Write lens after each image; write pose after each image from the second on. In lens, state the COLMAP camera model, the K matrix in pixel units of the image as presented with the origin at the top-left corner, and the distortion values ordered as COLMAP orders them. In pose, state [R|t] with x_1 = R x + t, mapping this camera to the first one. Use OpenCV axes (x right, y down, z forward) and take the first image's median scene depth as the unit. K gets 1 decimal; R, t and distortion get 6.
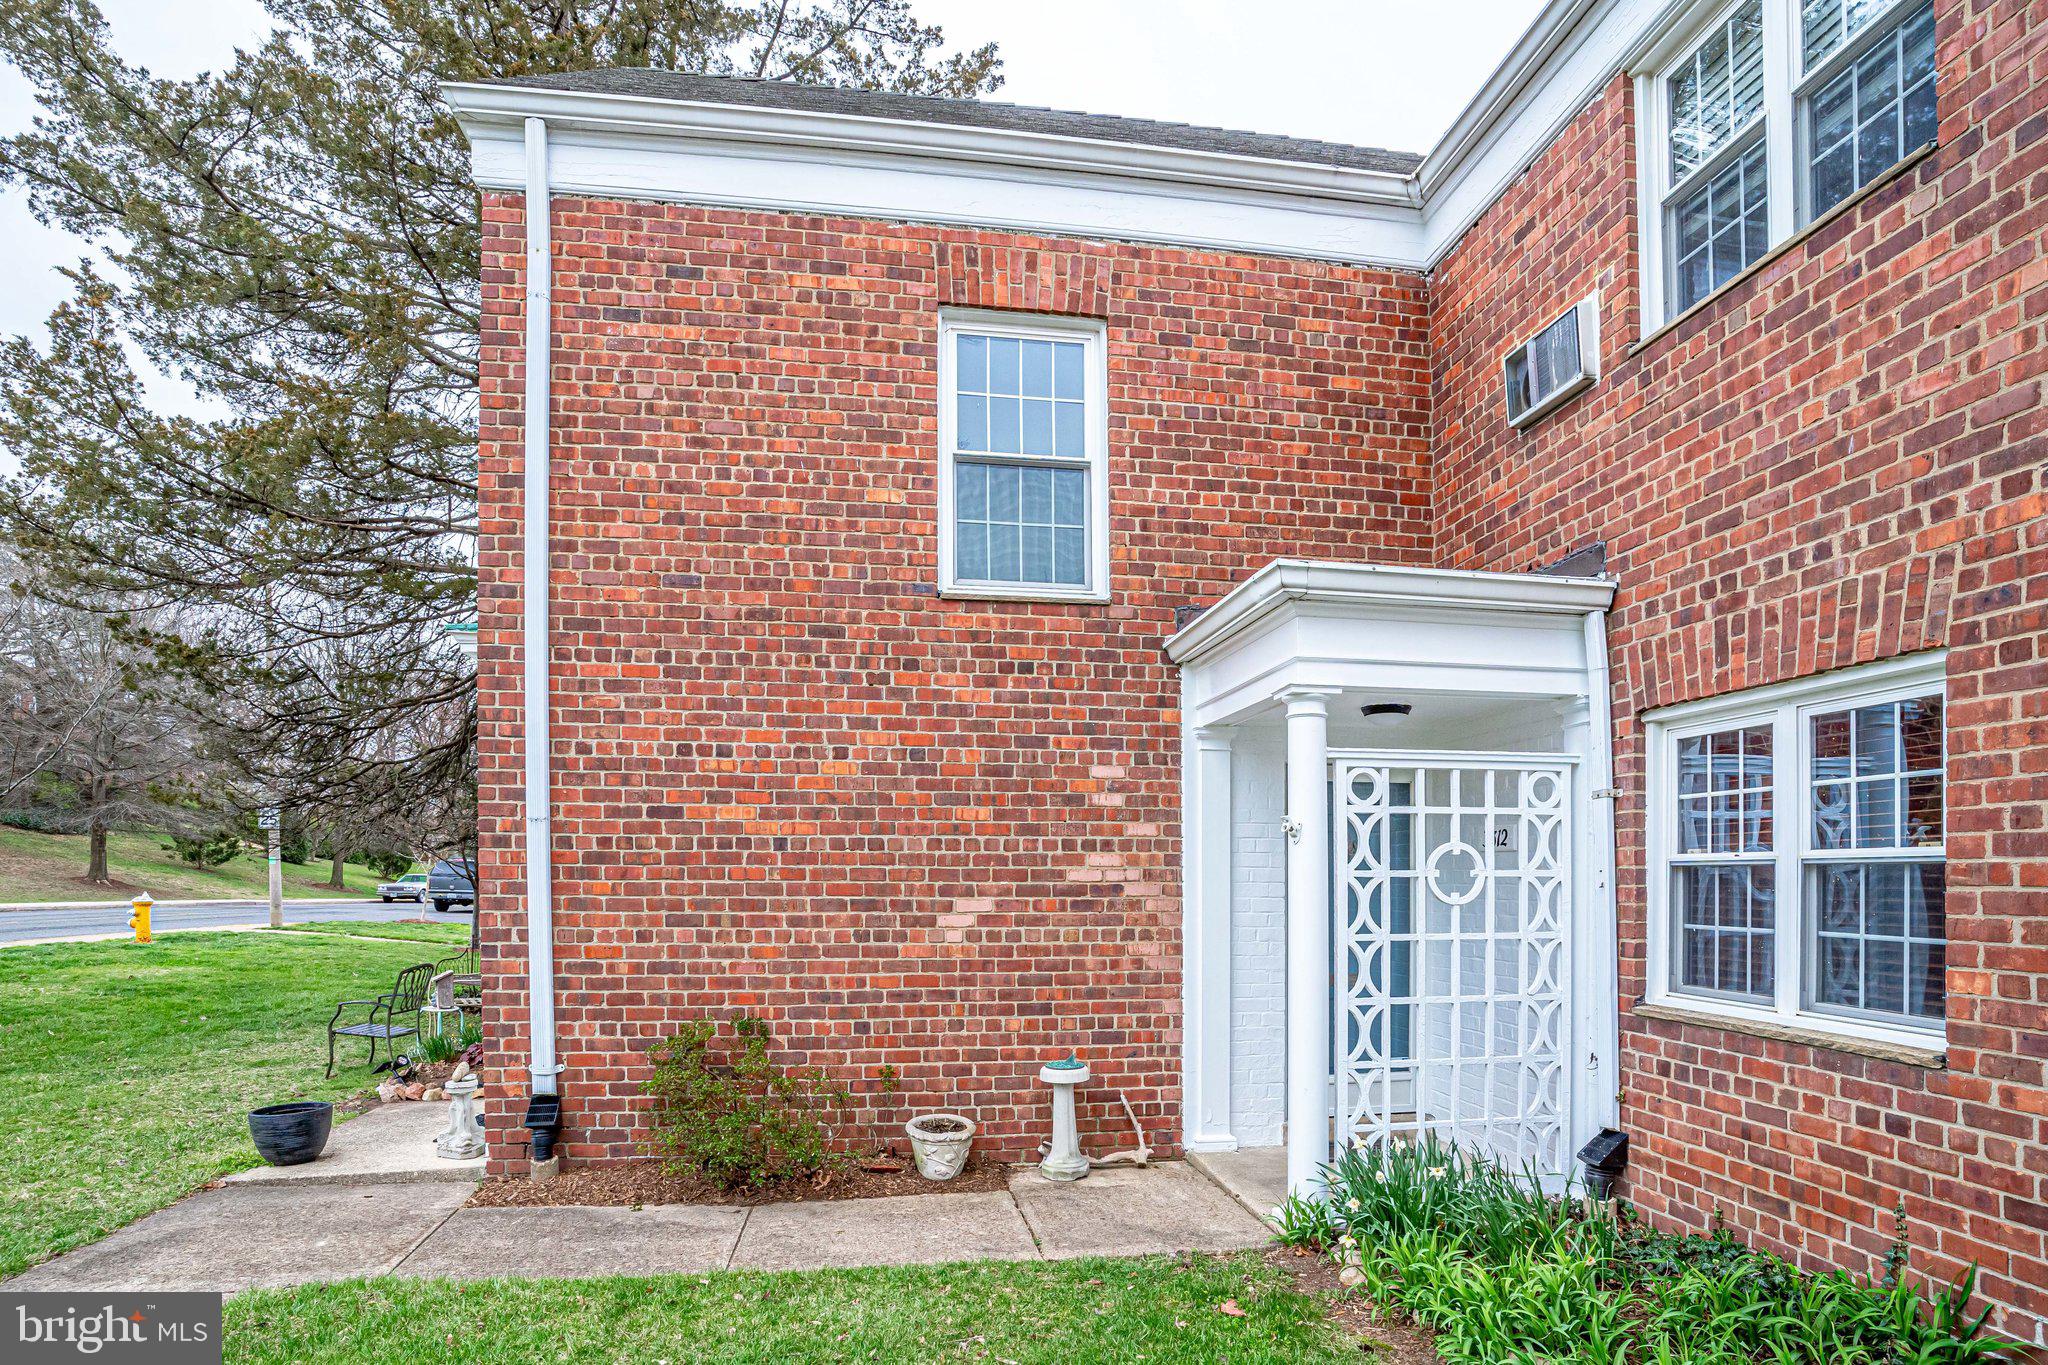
lens RADIAL K [[1093.5, 0, 1028.3], [0, 1093.5, 884.7], [0, 0, 1]] dist [-0.064473, 0.027613]
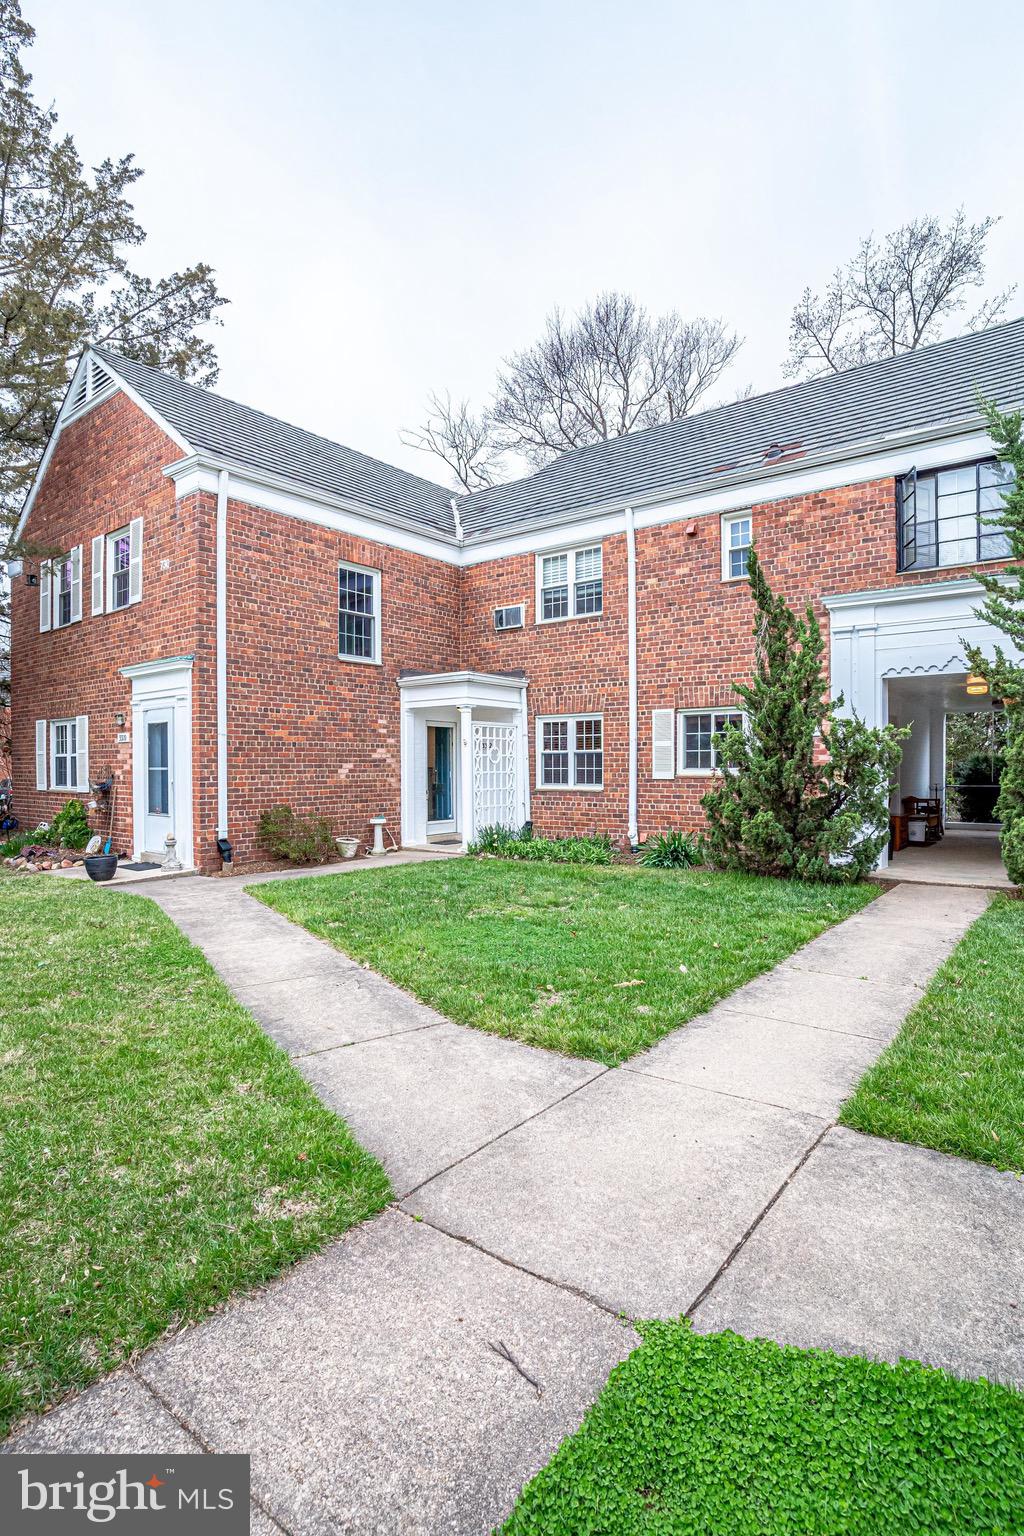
lens RADIAL K [[759.5, 0, 507.5], [0, 759.5, 761.4], [0, 0, 1]] dist [-0.077507, 0.033472]
pose [[0.726014, -0.002313, 0.687676, -1.178625], [0.009007, 0.999941, -0.006146, 0.022855], [-0.687621, 0.010656, 0.725992, -0.800111]]
